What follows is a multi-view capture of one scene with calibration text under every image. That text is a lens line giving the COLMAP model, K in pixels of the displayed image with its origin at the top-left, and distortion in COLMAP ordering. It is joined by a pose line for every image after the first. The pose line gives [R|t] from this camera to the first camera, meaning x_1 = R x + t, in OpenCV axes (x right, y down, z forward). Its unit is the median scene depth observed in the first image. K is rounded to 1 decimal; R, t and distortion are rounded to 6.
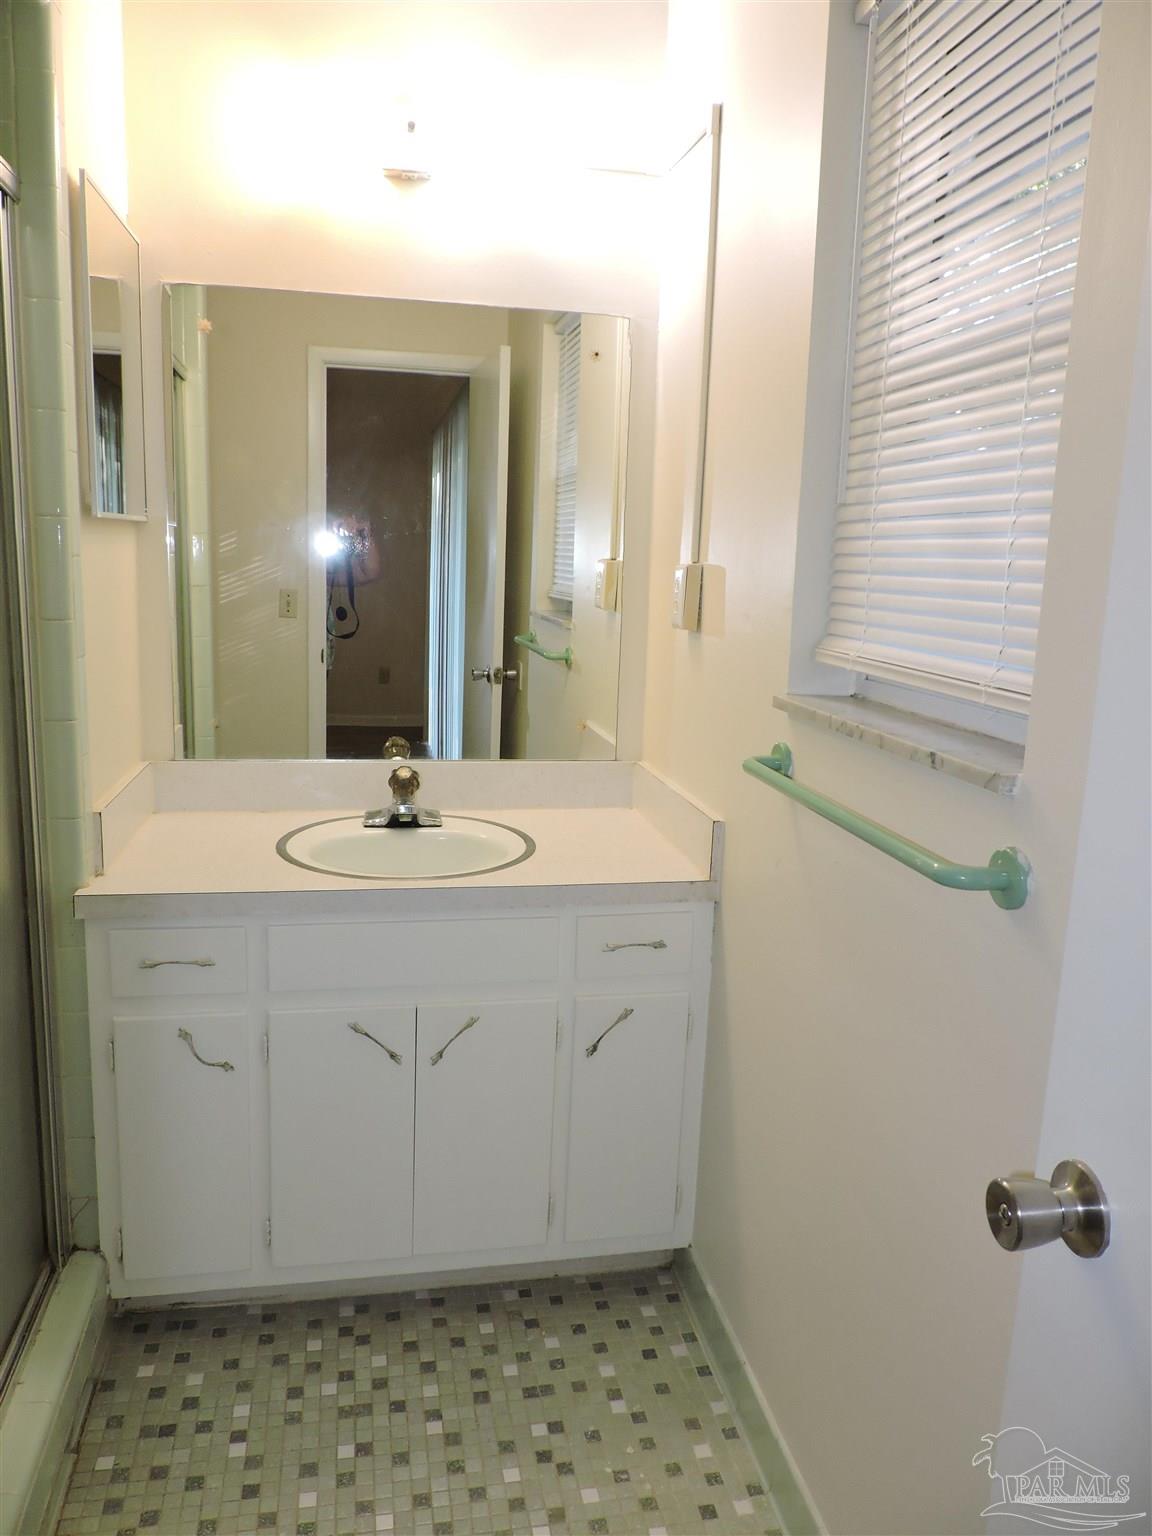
lens RADIAL K [[1092.3, 0, 574.0], [0, 1092.3, 764.6], [0, 0, 1]] dist [0.004080, -0.005559]
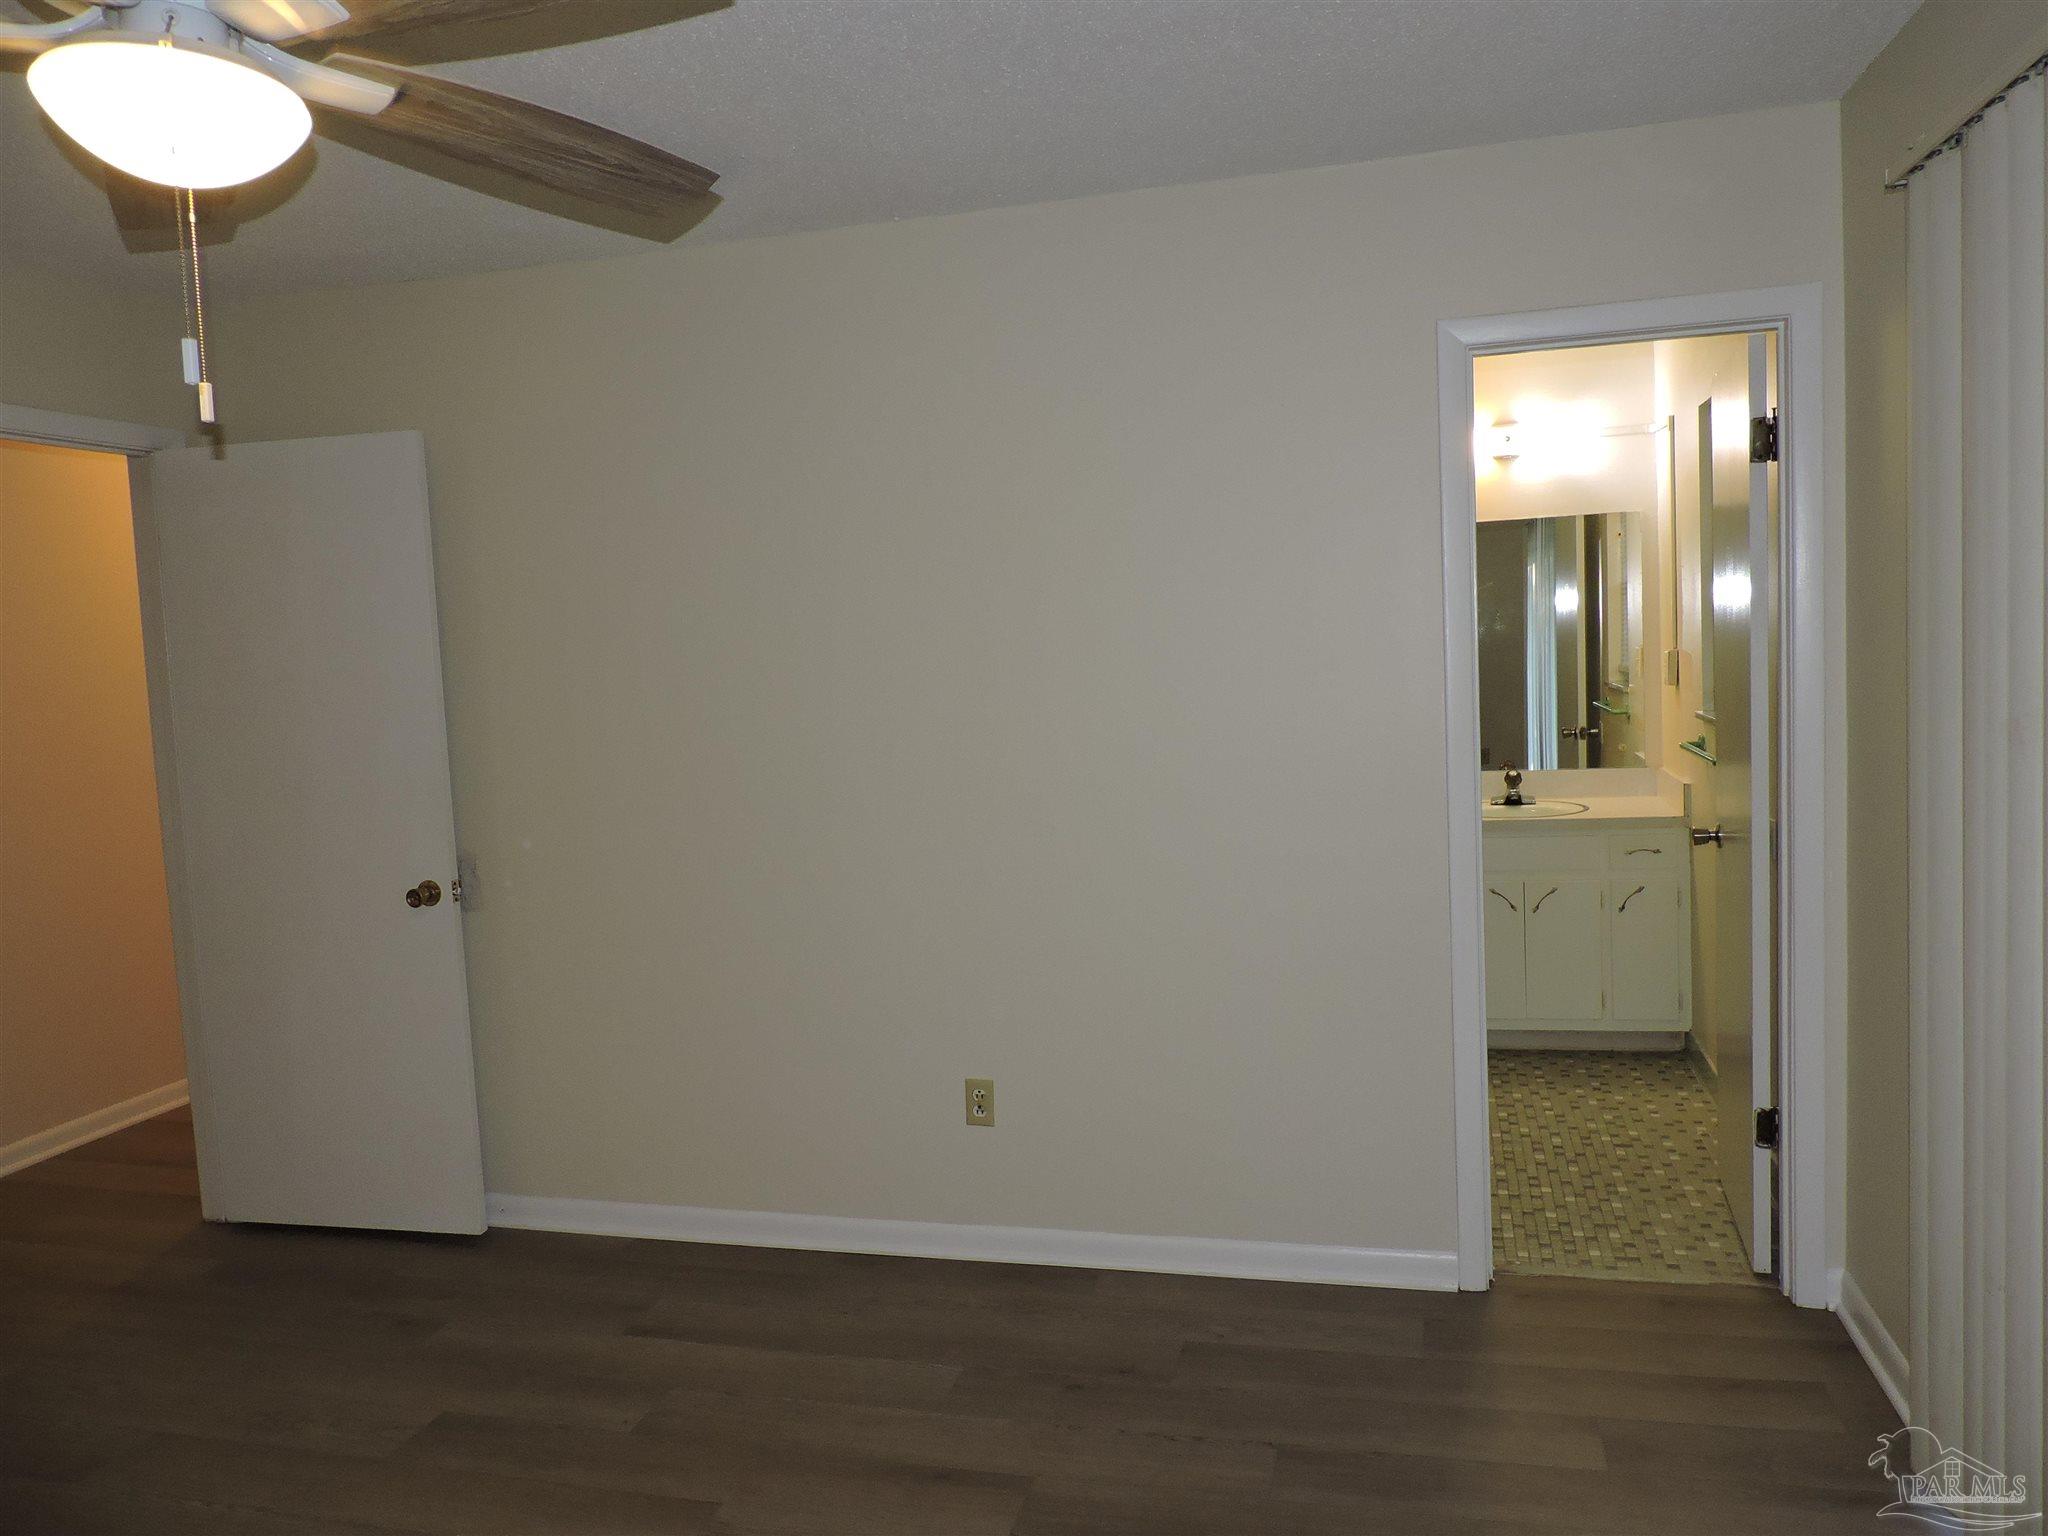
lens RADIAL K [[1456.4, 0, 1026.1], [0, 1456.4, 760.7], [0, 0, 1]] dist [0.004080, -0.005559]
pose [[0.892469, -0.045918, -0.448767, 0.239760], [0.000702, 0.994946, -0.100407, 0.259058], [0.451109, 0.089295, 0.887990, -1.730510]]
